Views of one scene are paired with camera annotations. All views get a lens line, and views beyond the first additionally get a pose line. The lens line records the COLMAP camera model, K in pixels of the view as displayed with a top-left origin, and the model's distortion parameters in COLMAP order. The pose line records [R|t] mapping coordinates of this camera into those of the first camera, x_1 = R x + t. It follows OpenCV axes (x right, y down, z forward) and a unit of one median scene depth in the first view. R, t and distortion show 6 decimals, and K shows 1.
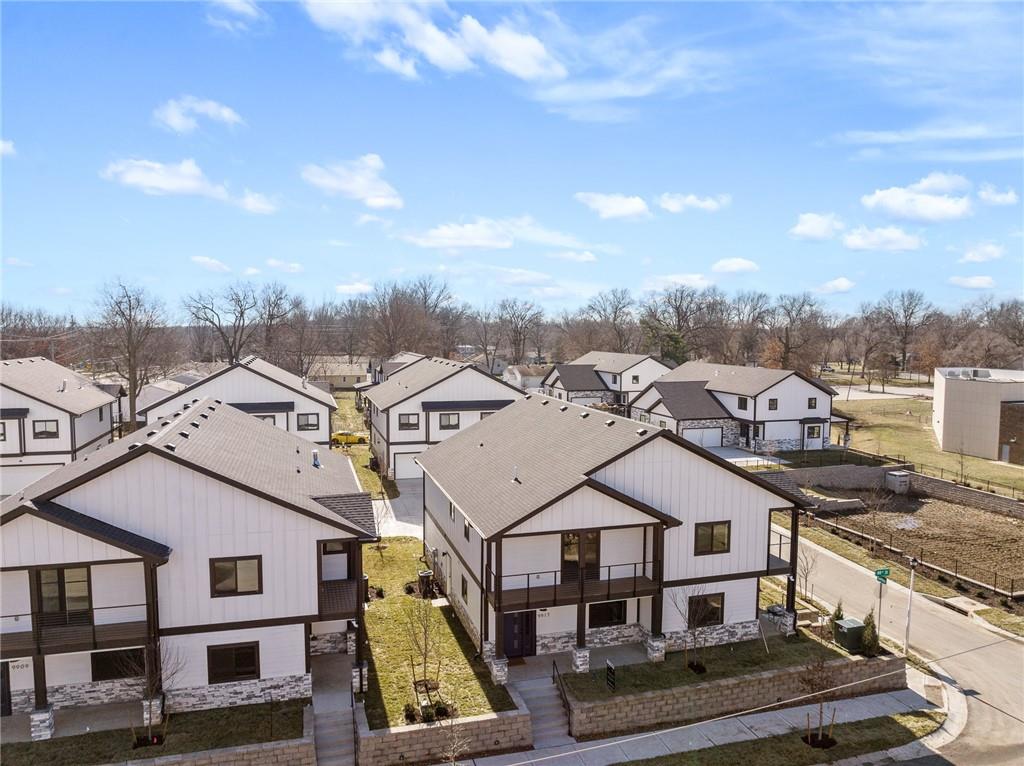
lens RADIAL K [[720.4, 0, 507.0], [0, 720.4, 382.5], [0, 0, 1]] dist [-0.059638, 0.029041]
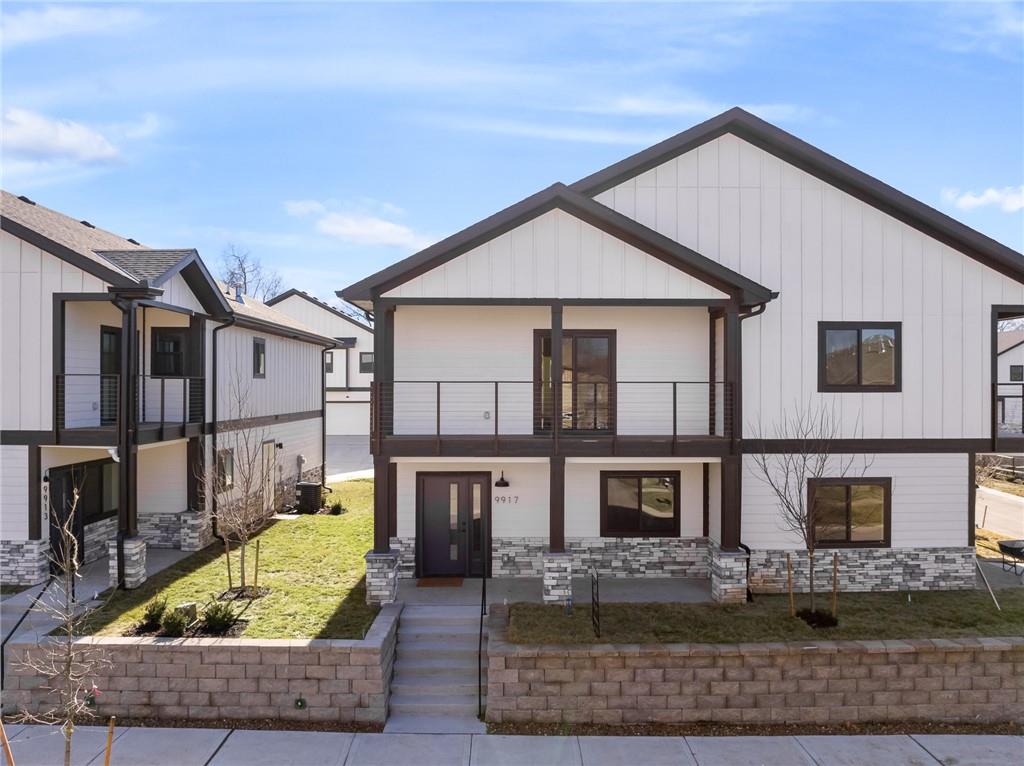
lens RADIAL K [[720.4, 0, 513.9], [0, 720.4, 390.6], [0, 0, 1]] dist [-0.059638, 0.029041]
pose [[0.964092, 0.000109, -0.265568, 0.205258], [-0.020398, 0.997076, -0.073640, 0.300268], [0.264783, 0.076413, 0.961276, 0.521839]]
